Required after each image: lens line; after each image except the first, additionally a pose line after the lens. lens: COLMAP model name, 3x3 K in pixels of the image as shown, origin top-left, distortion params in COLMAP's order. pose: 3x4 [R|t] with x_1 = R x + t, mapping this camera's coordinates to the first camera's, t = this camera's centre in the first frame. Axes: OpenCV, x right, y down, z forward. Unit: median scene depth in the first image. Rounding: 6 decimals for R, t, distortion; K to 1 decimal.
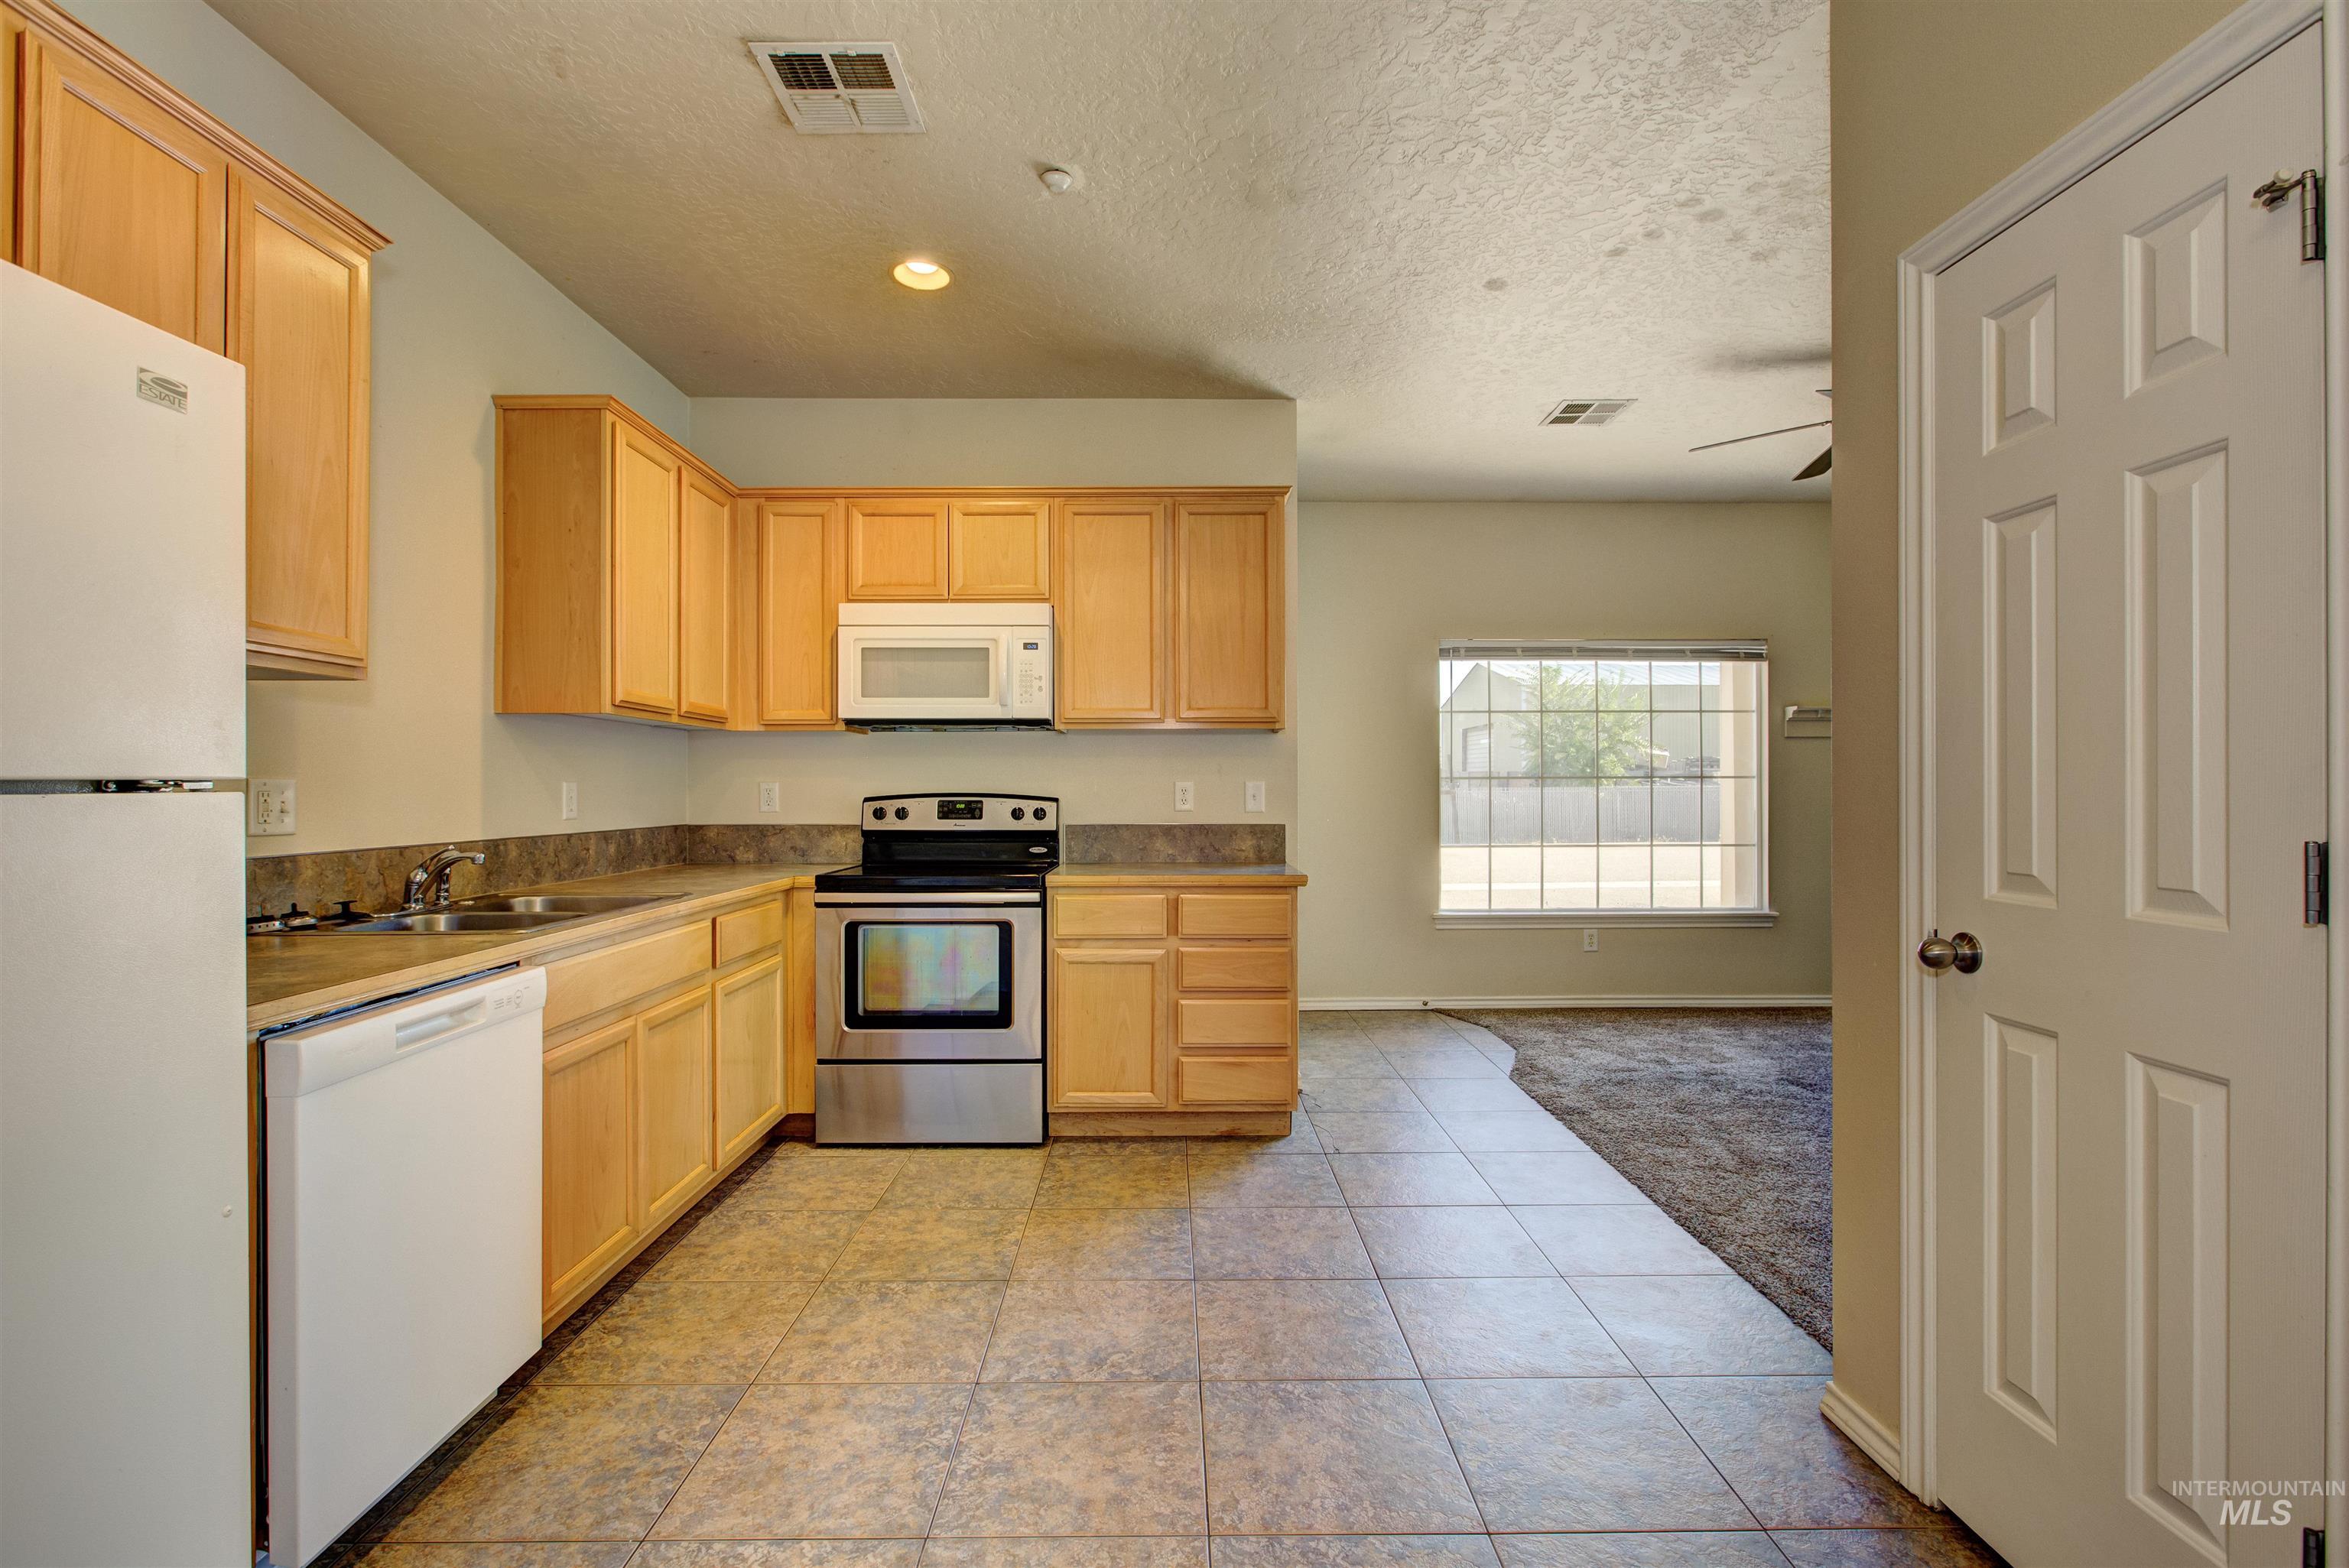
lens RADIAL K [[1081.8, 0, 1180.0], [0, 1081.8, 787.8], [0, 0, 1]] dist [-0.013857, 0.008137]
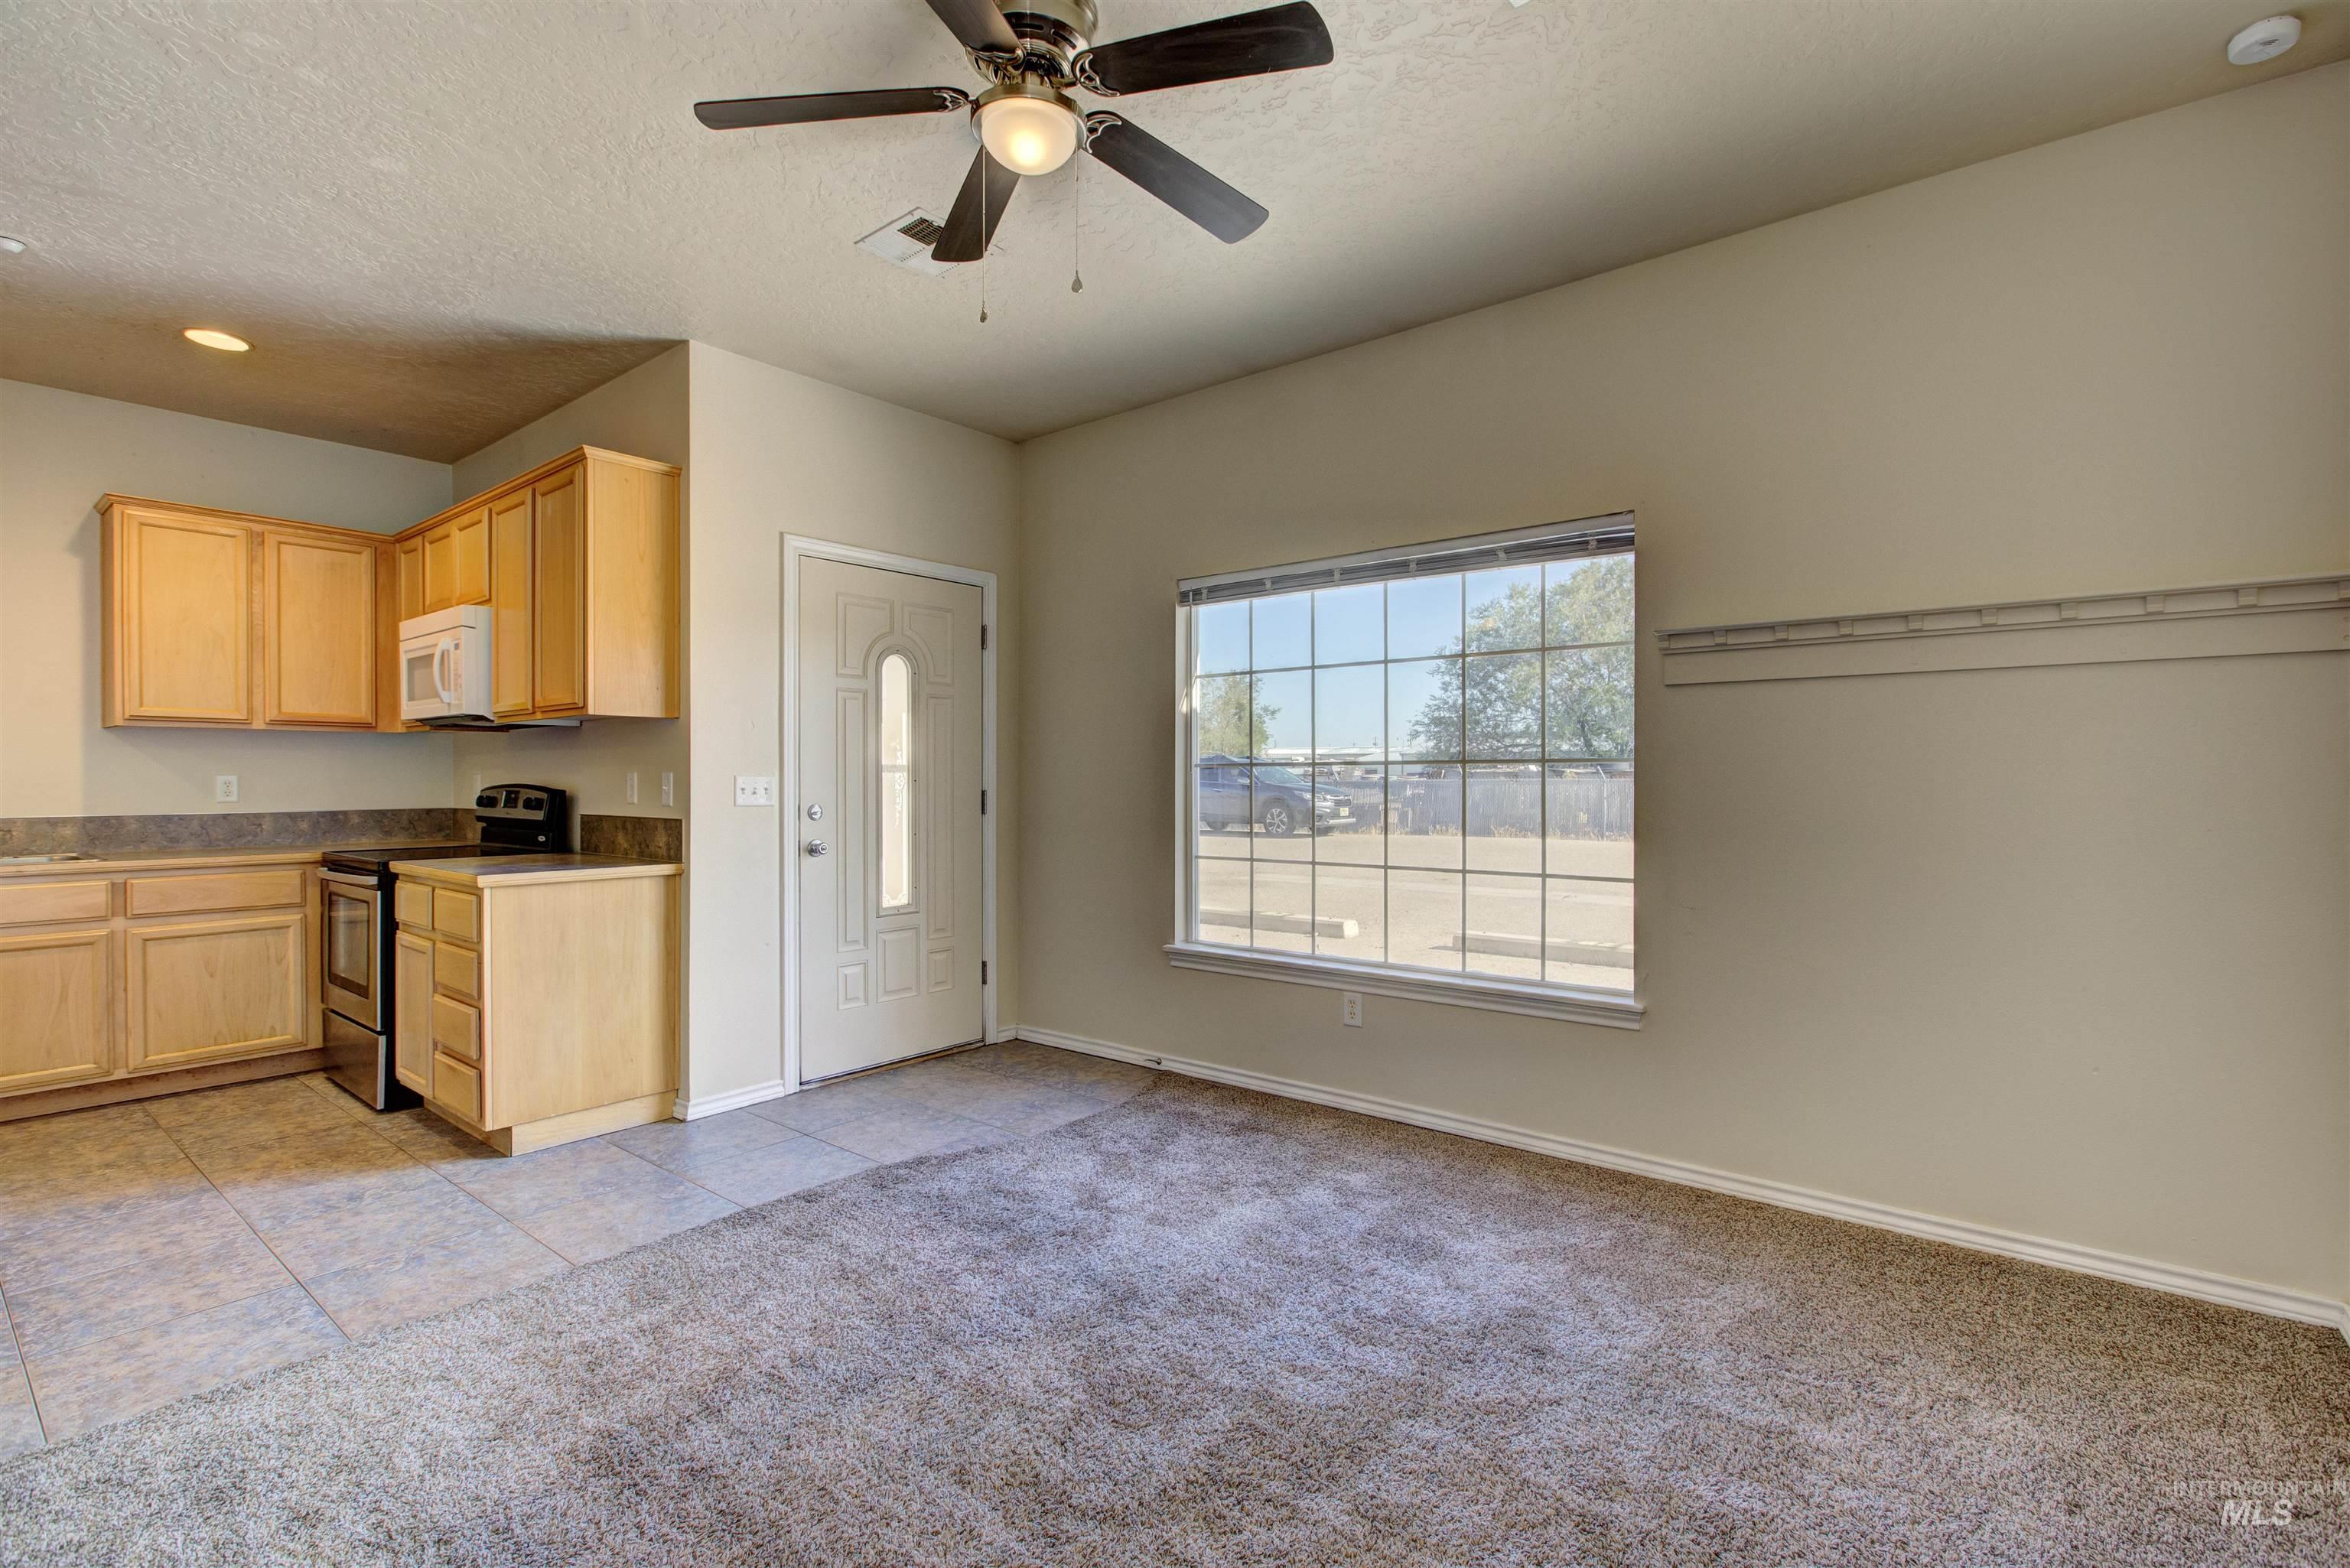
lens RADIAL K [[1086.0, 0, 1183.1], [0, 1086.0, 782.5], [0, 0, 1]] dist [-0.017700, 0.009582]
pose [[0.769103, 0.002468, -0.639120, 1.169338], [0.001759, 0.999981, 0.005979, -0.002190], [0.639122, -0.005723, 0.769084, 0.686860]]
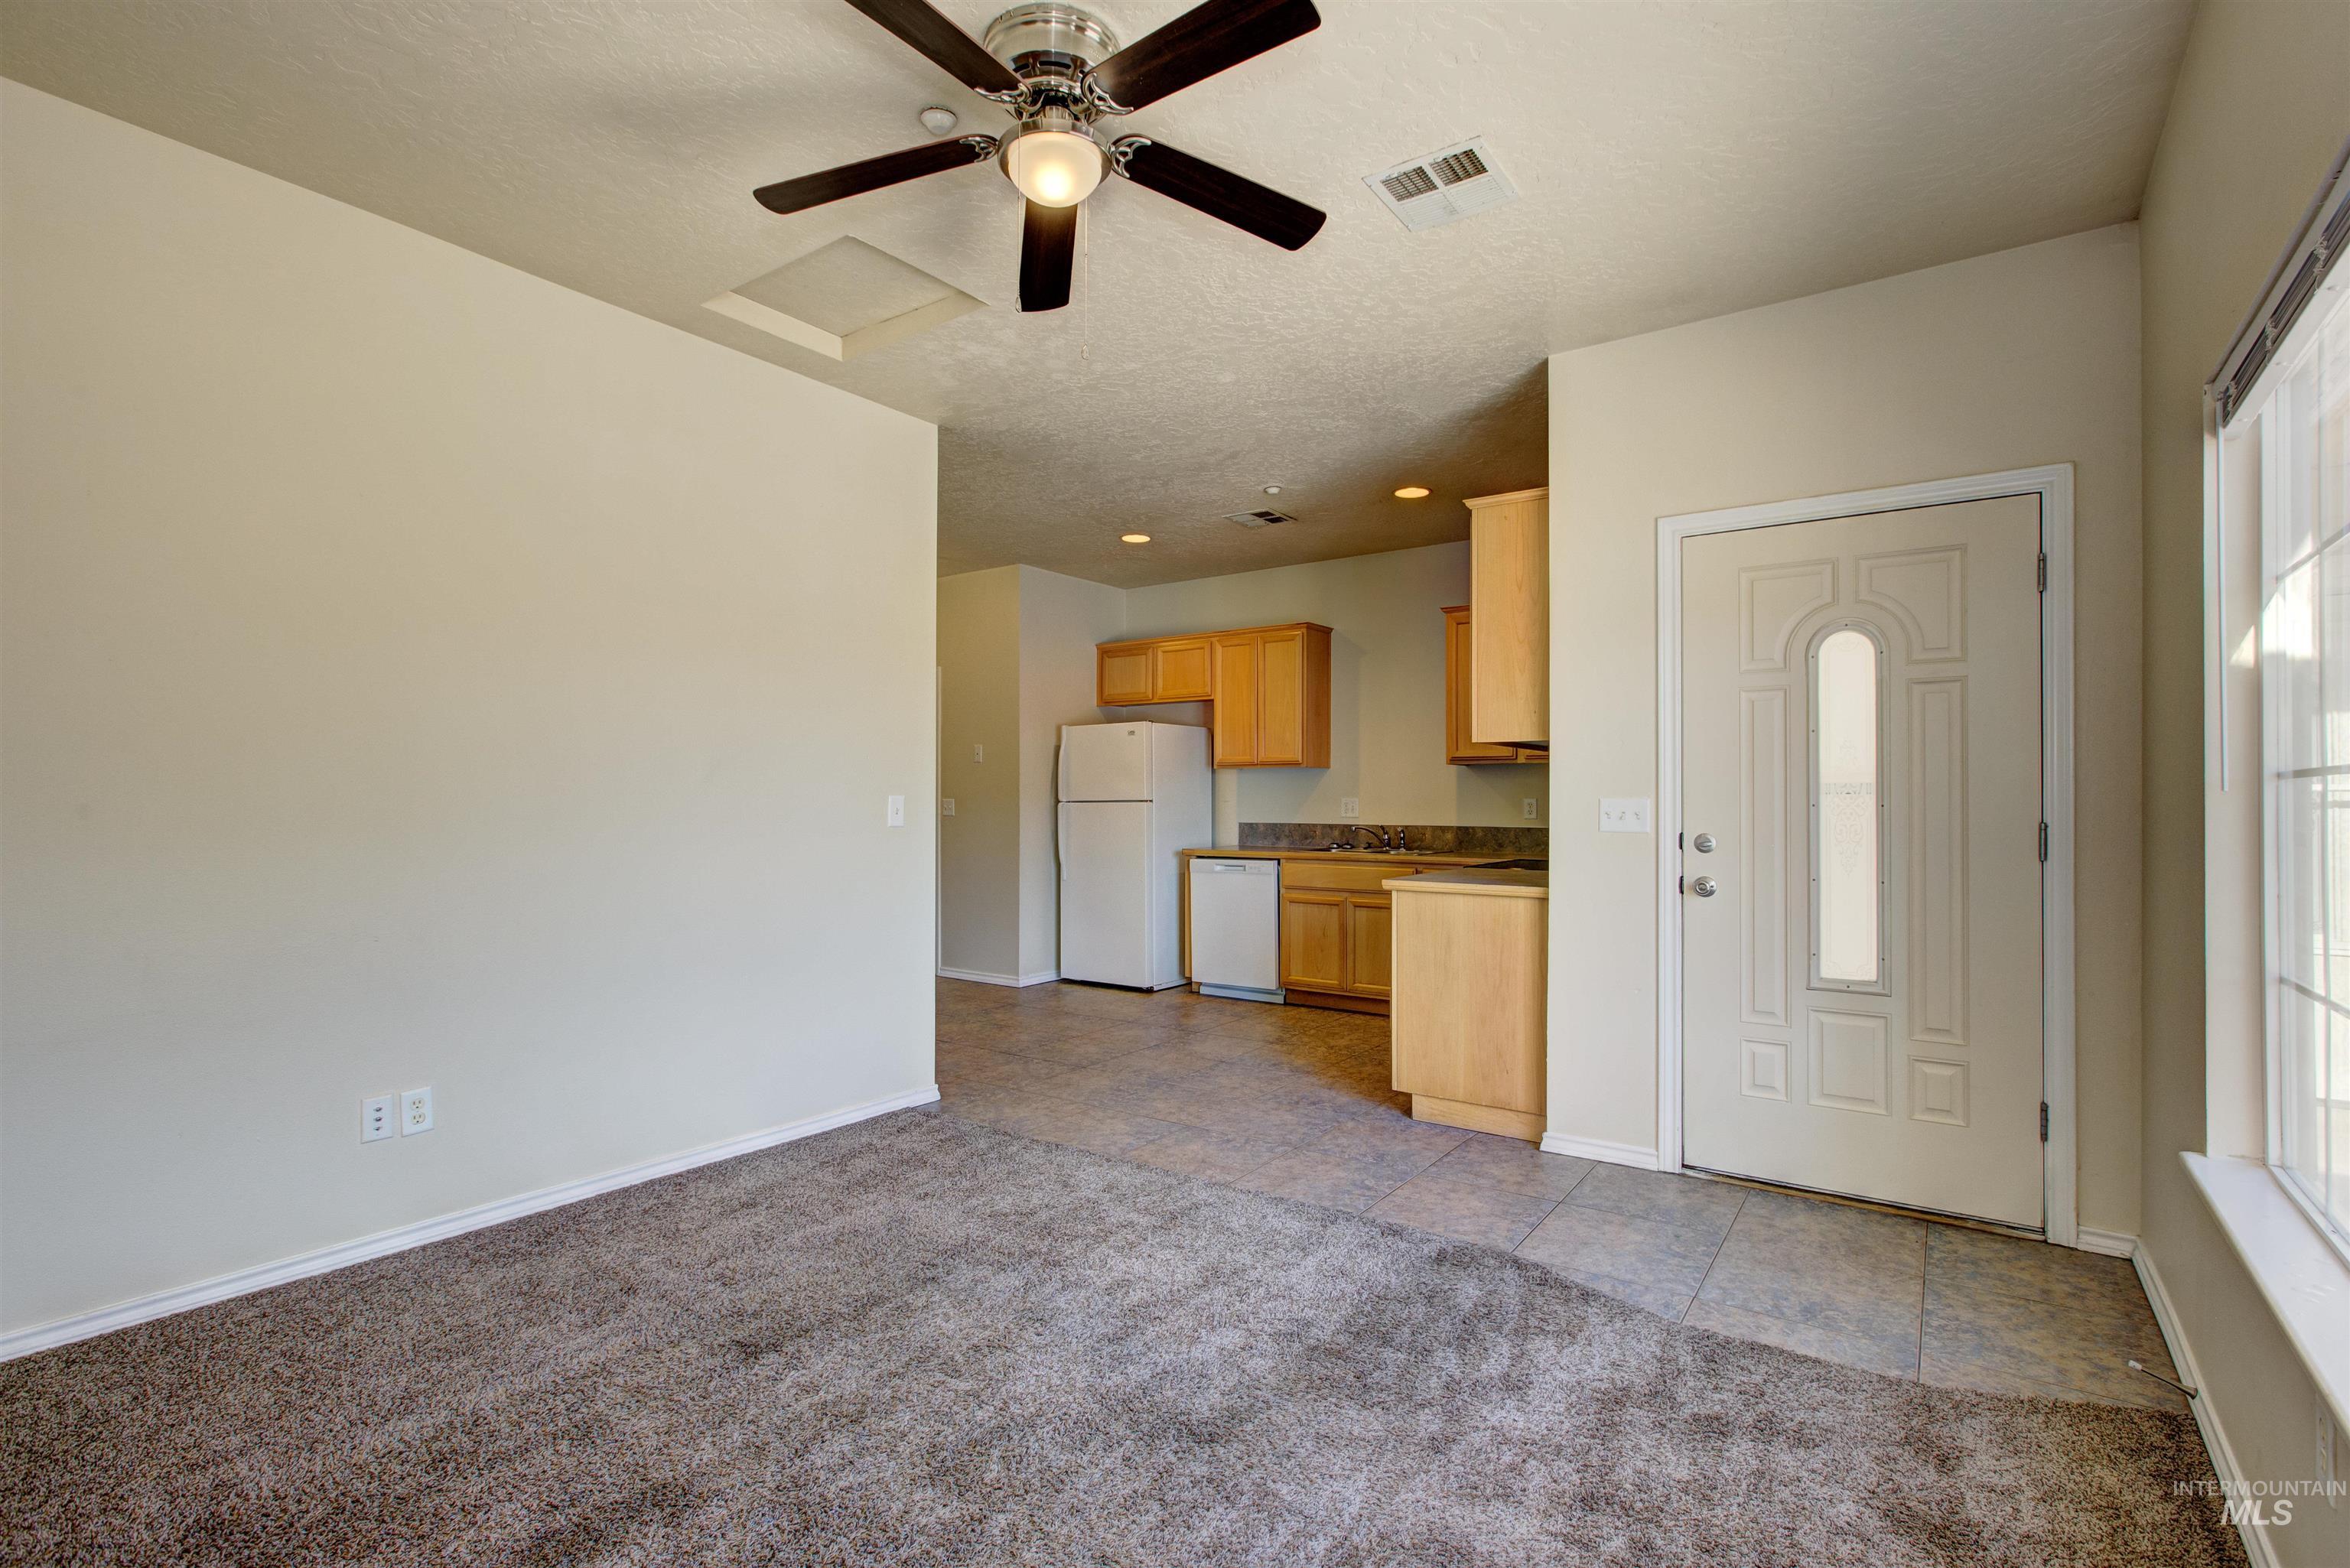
lens RADIAL K [[1082.3, 0, 1180.5], [0, 1082.3, 787.8], [0, 0, 1]] dist [-0.013857, 0.008137]
pose [[-0.593995, -0.009276, -0.804415, 1.164605], [0.000129, 0.999932, -0.011626, -0.001558], [0.804469, -0.007009, -0.593954, 1.517165]]
